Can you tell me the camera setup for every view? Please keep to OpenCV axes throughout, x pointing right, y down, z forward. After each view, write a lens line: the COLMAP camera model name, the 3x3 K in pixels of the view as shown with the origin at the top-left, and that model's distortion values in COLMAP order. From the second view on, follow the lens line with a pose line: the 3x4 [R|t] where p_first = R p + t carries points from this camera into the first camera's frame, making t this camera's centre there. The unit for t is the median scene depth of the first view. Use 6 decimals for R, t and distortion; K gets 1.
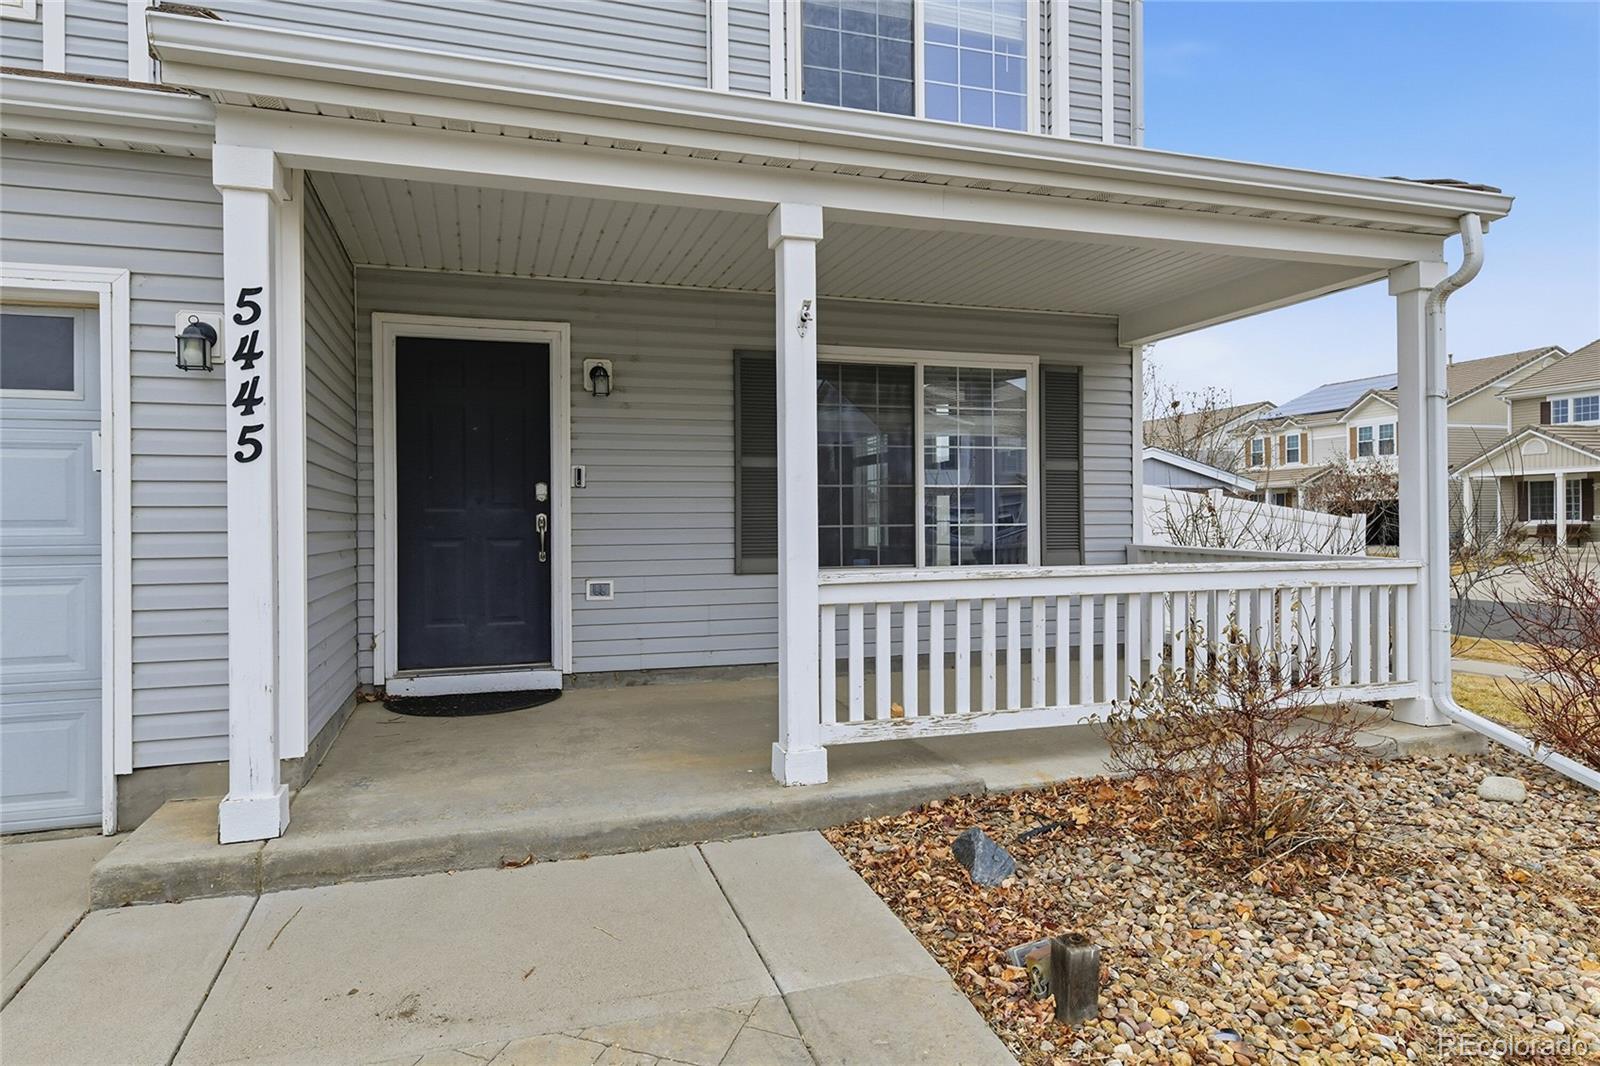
lens RADIAL K [[951.4, 0, 803.2], [0, 951.4, 516.0], [0, 0, 1]] dist [0.007361, 0.001835]
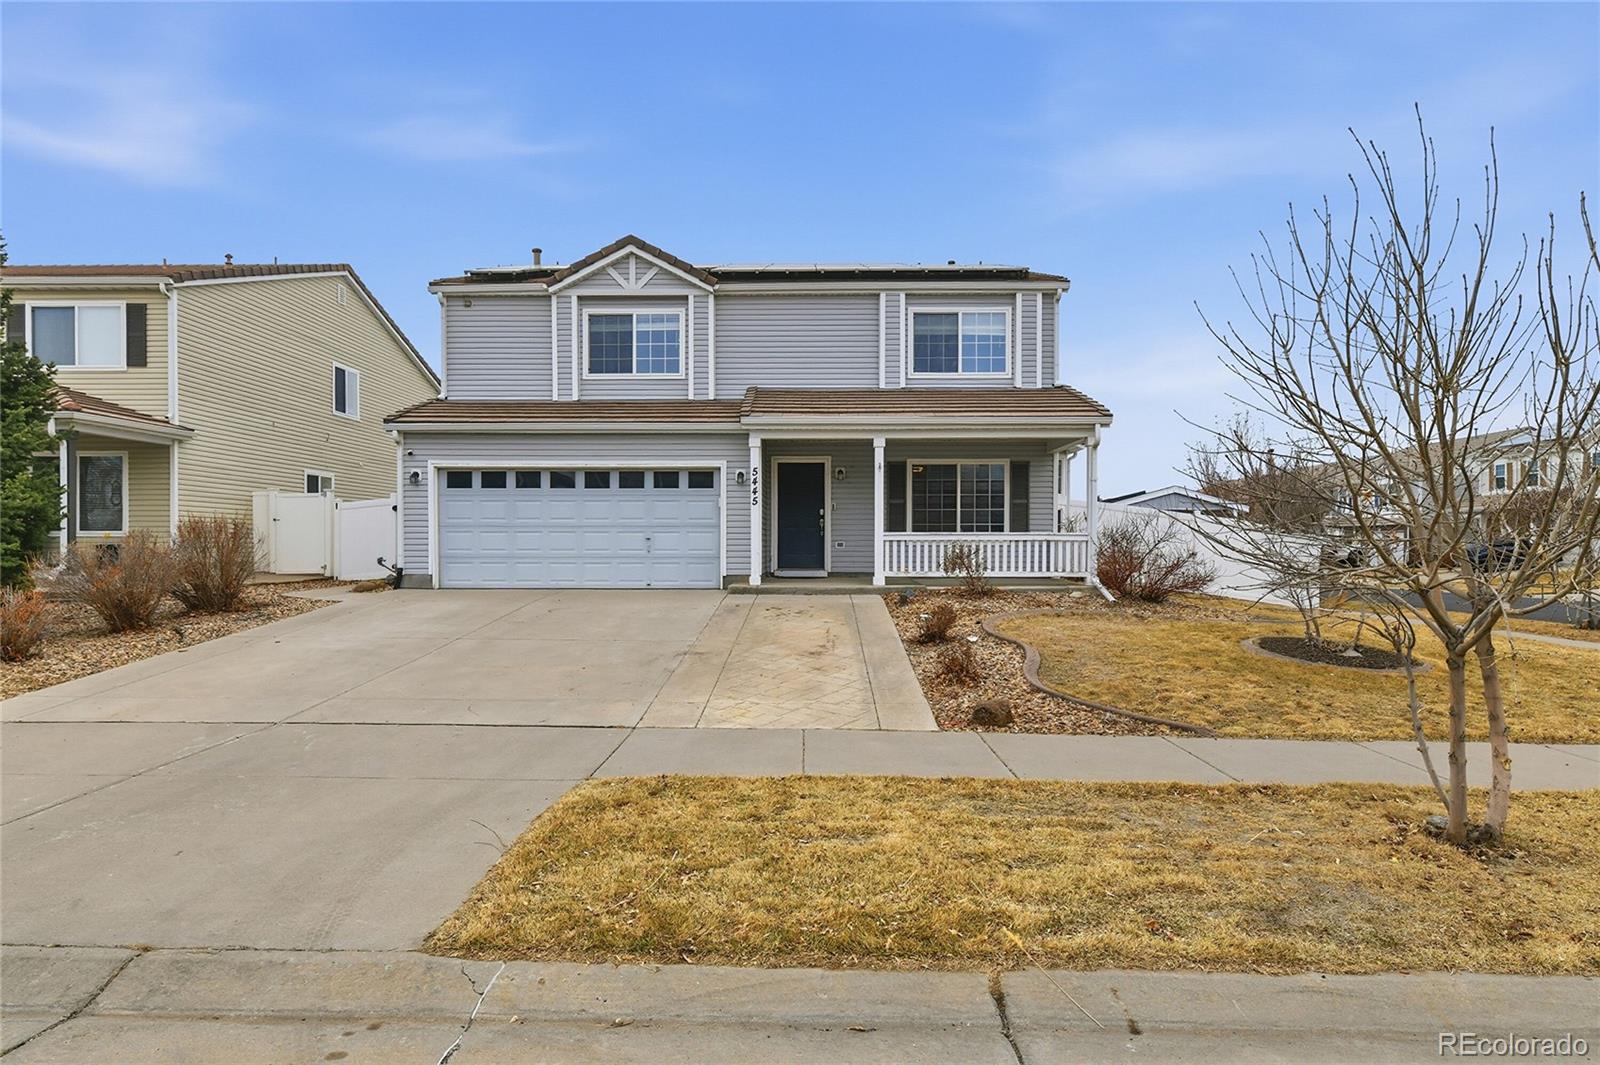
lens RADIAL K [[823.1, 0, 798.5], [0, 823.1, 534.4], [0, 0, 1]] dist [-0.000112, -0.000057]
pose [[0.943862, 0.006810, -0.330270, 0.786331], [-0.007654, 0.999970, -0.001255, 0.075388], [0.330252, 0.003712, 0.943886, -2.257574]]
